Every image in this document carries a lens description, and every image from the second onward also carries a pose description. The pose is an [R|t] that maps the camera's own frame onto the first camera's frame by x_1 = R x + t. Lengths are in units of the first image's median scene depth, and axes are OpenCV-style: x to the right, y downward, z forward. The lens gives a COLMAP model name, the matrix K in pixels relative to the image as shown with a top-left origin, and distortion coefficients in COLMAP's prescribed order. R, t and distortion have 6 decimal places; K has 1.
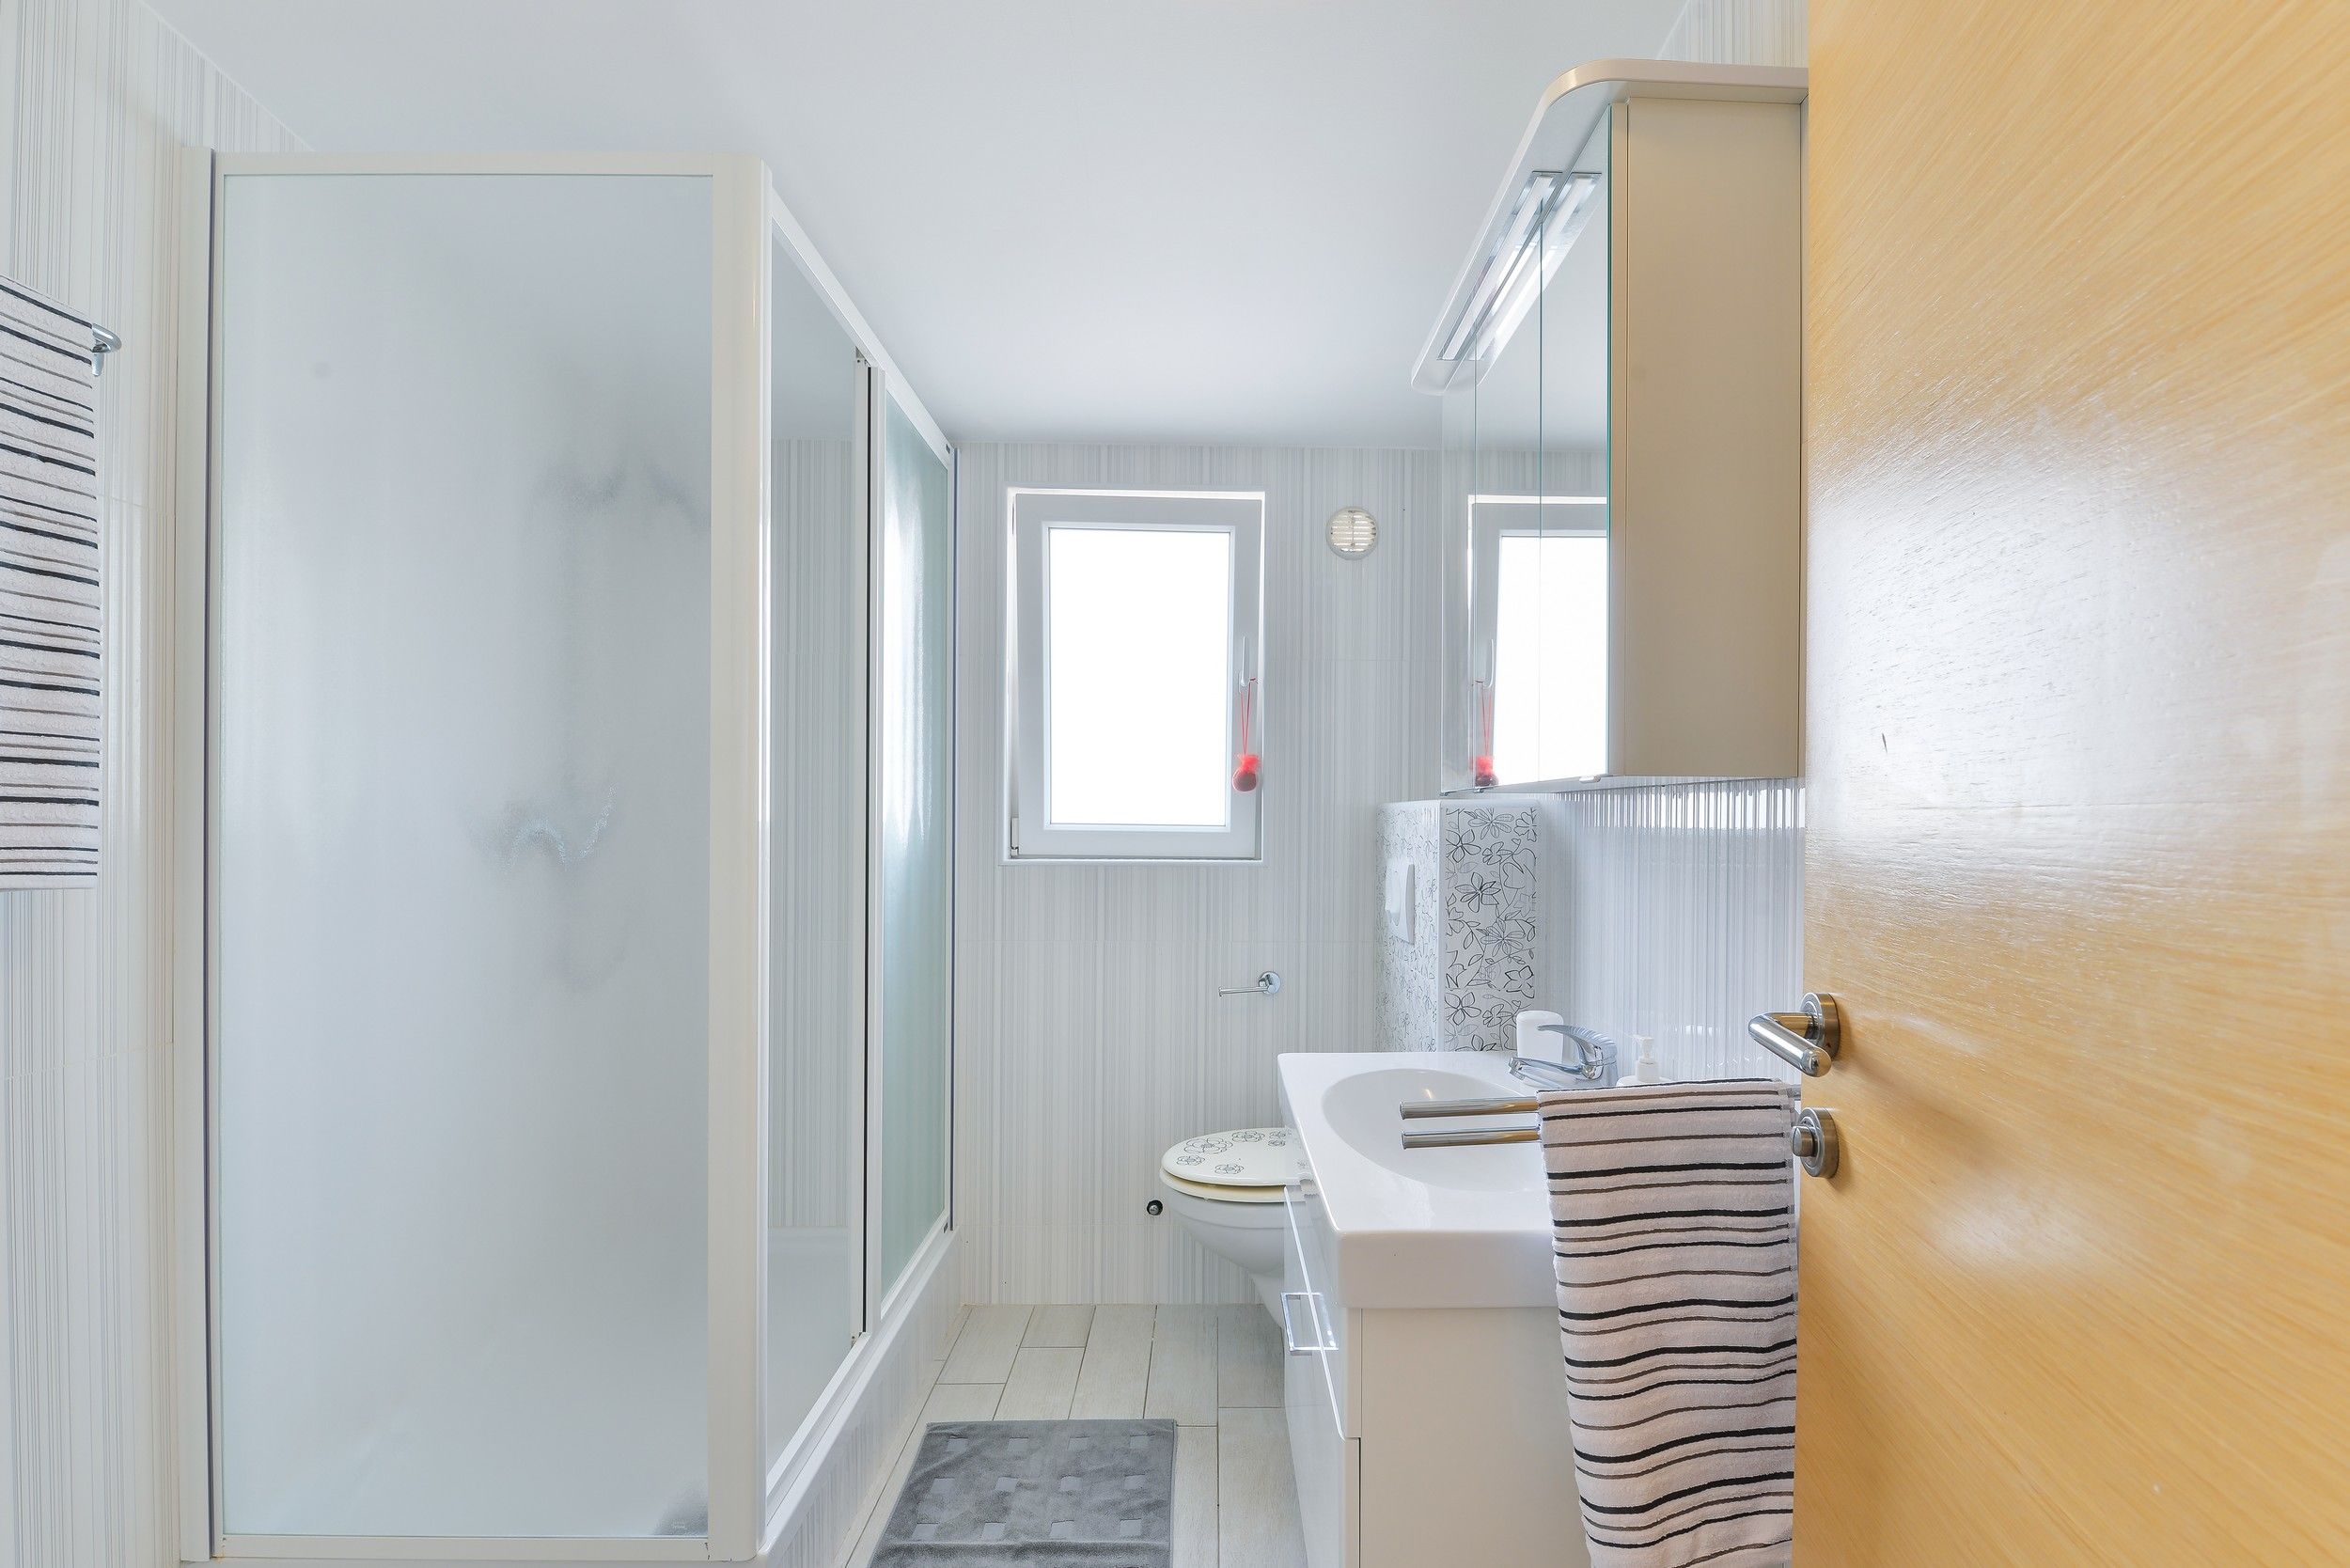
lens RADIAL K [[1036.4, 0, 1179.0], [0, 1036.4, 817.2], [0, 0, 1]] dist [-0.001882, -0.000804]
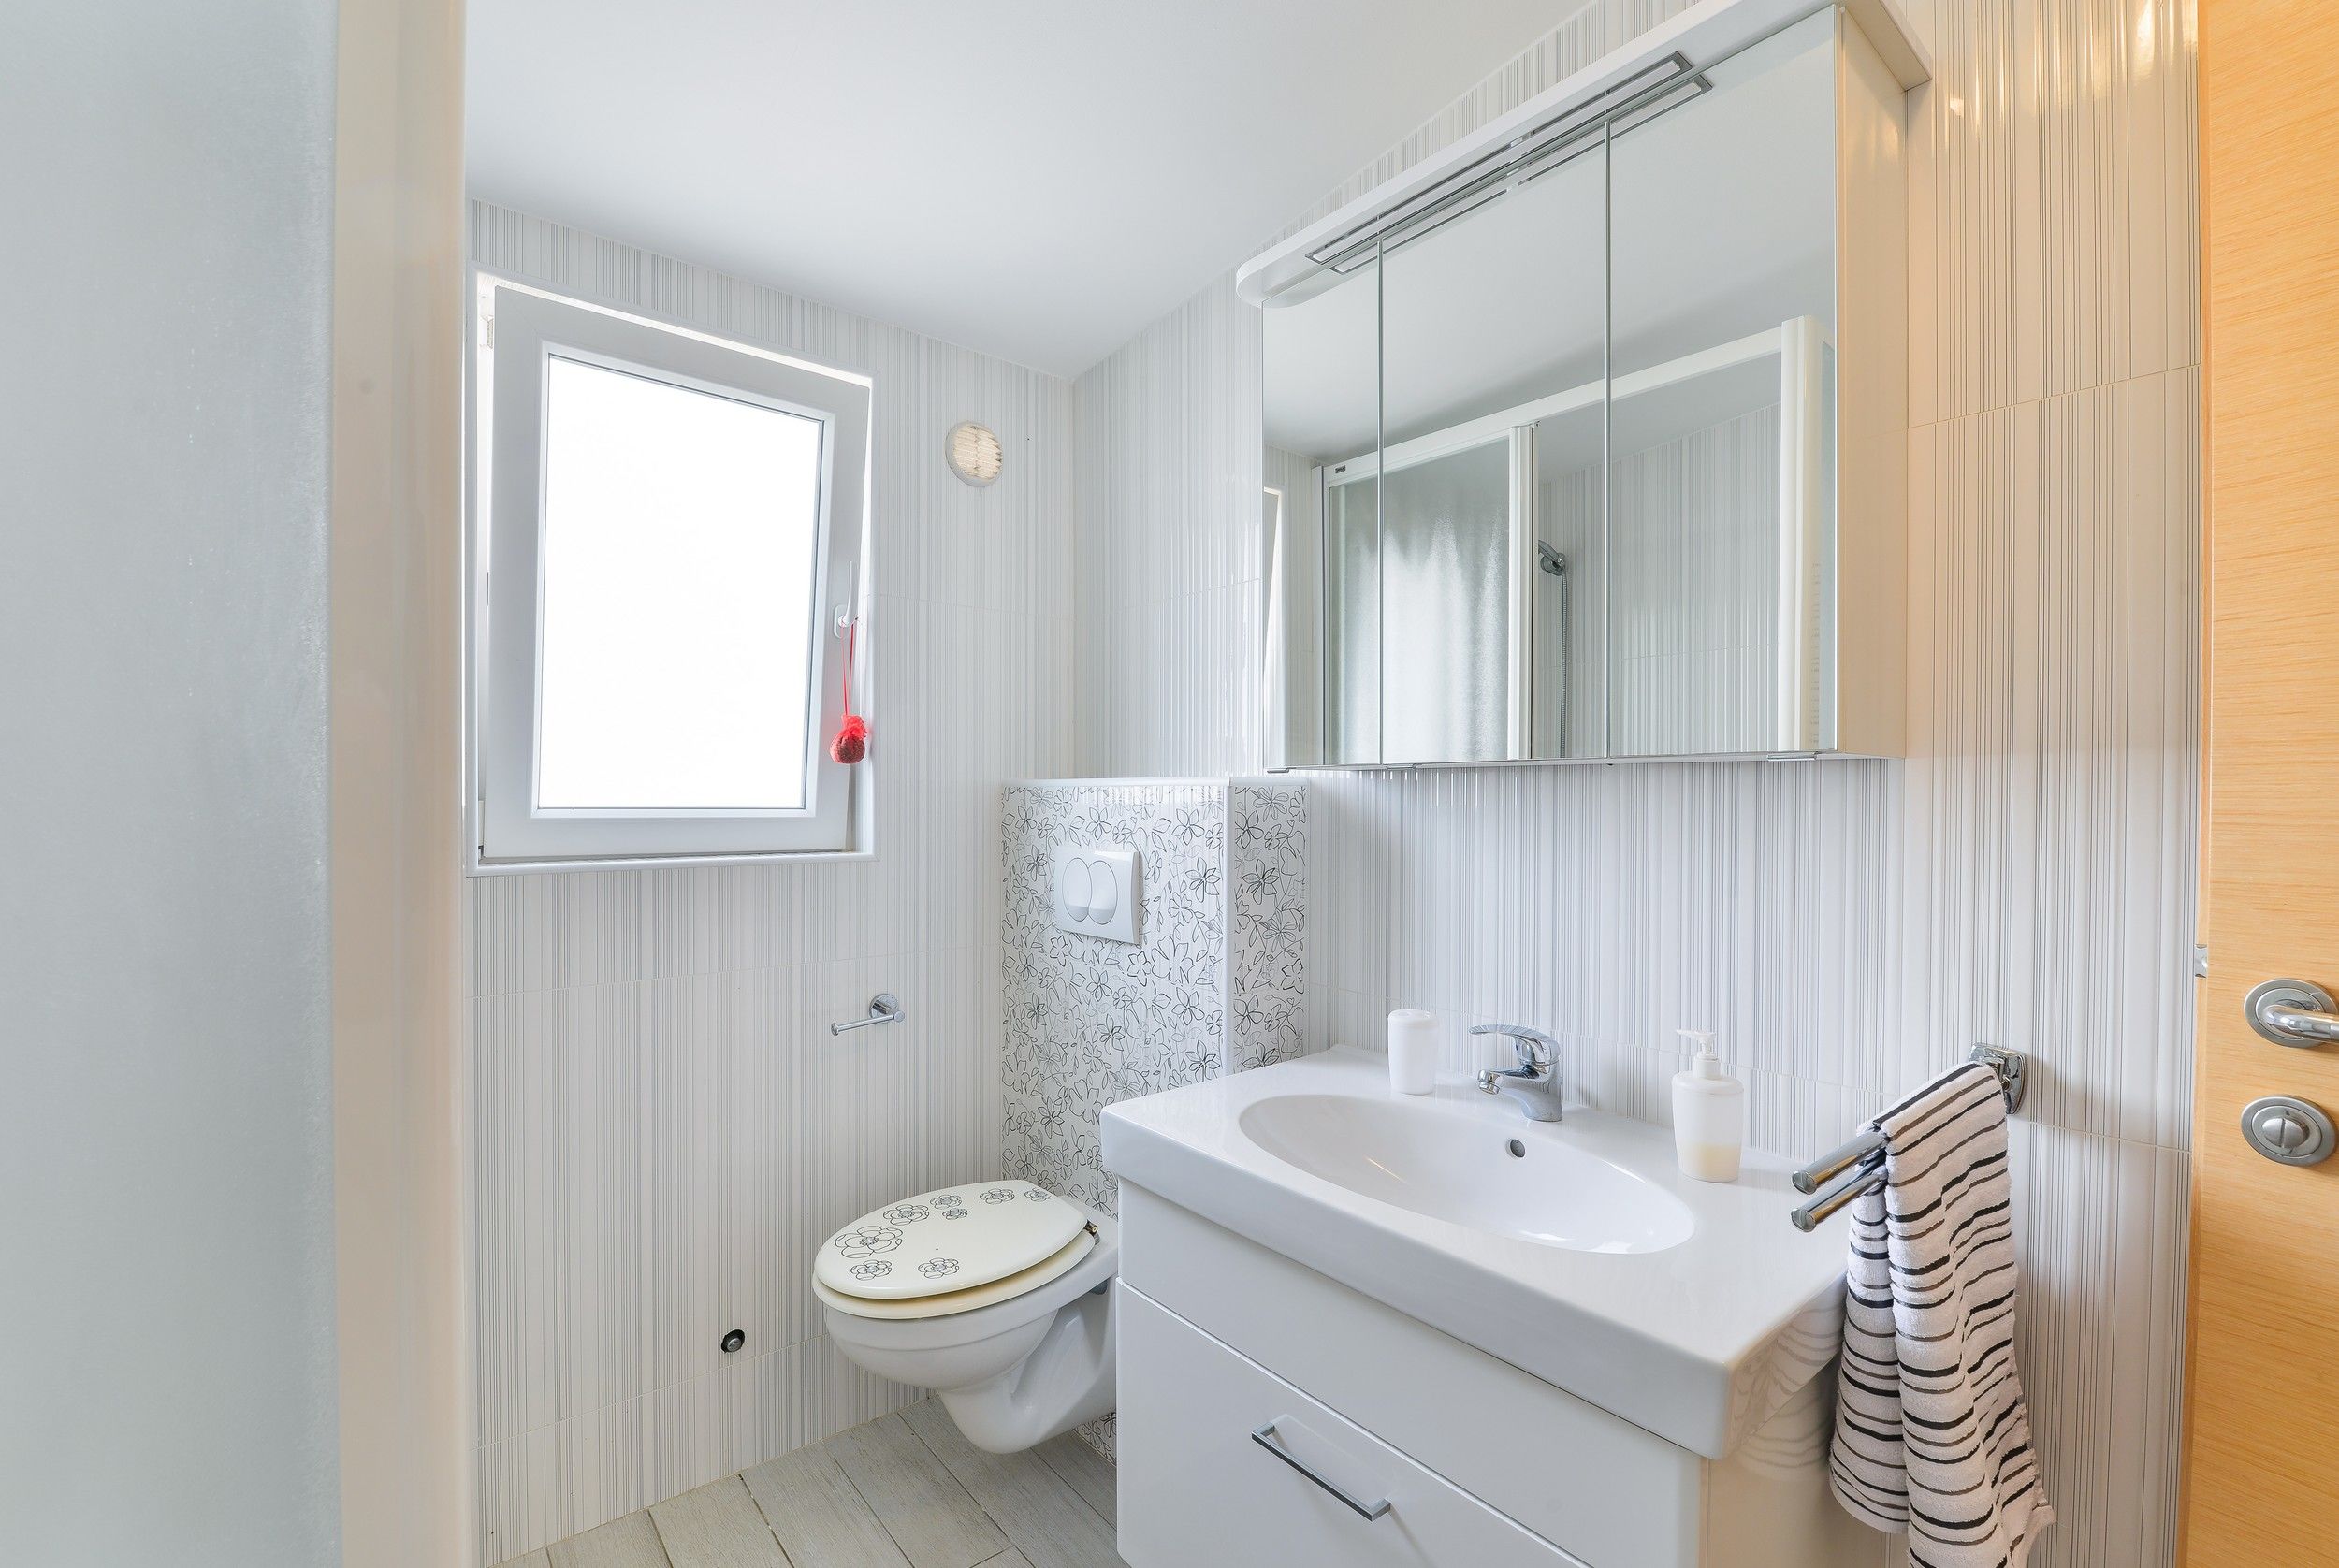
lens RADIAL K [[1023.0, 0, 1102.5], [0, 1023.0, 804.4], [0, 0, 1]] dist [-0.009235, -0.000332]
pose [[0.783004, -0.009928, 0.621938, -0.321330], [0.003224, 0.999924, 0.011903, -0.003658], [-0.622009, -0.007315, 0.782976, 0.358590]]
